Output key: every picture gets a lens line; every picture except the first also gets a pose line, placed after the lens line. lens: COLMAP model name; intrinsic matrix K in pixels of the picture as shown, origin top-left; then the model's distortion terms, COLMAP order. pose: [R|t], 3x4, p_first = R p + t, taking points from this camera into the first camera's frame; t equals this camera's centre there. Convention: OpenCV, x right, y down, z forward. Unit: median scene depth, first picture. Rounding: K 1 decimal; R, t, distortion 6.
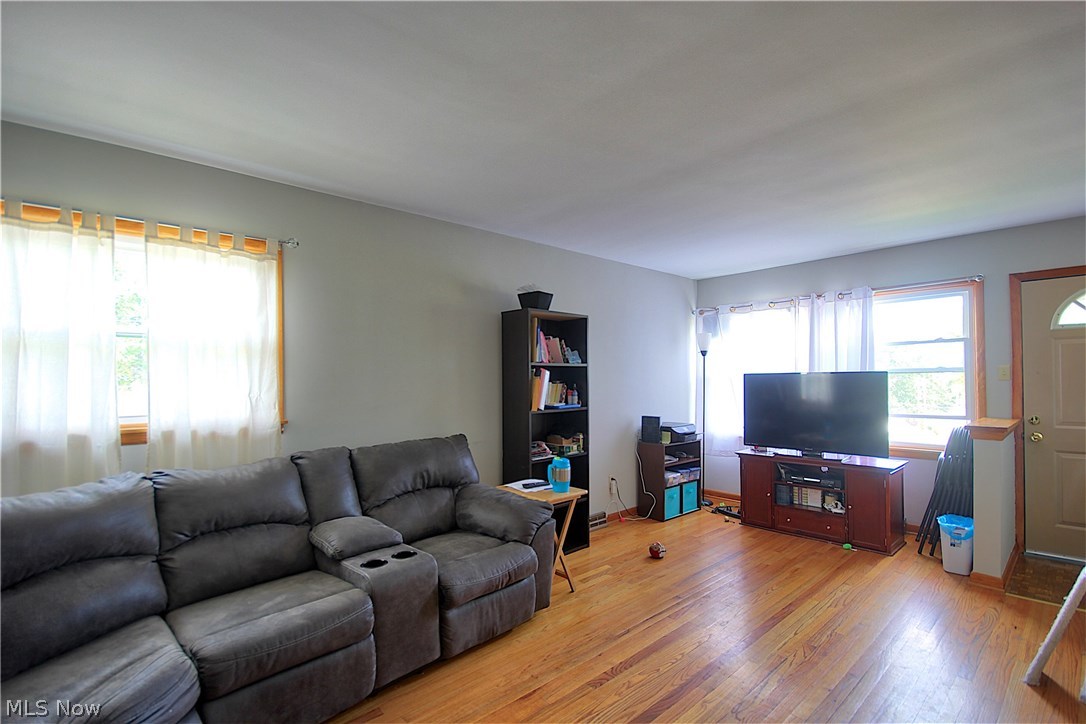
lens RADIAL K [[500.0, 0, 542.8], [0, 500.0, 377.4], [0, 0, 1]] dist [0.002131, 0.000192]
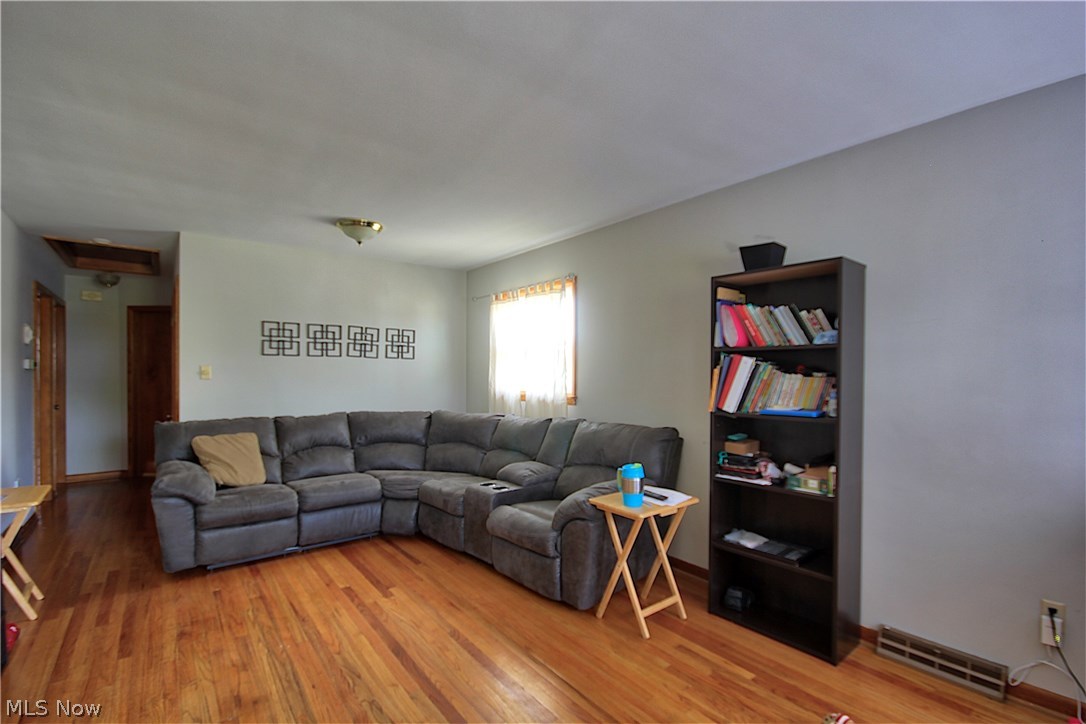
lens RADIAL K [[500.0, 0, 542.8], [0, 500.0, 377.4], [0, 0, 1]] dist [0.002131, 0.000192]
pose [[-0.097338, 0.017165, -0.995103, 0.802866], [0.011371, 0.999805, 0.016133, 0.003059], [0.995186, -0.009745, -0.097515, 0.866340]]
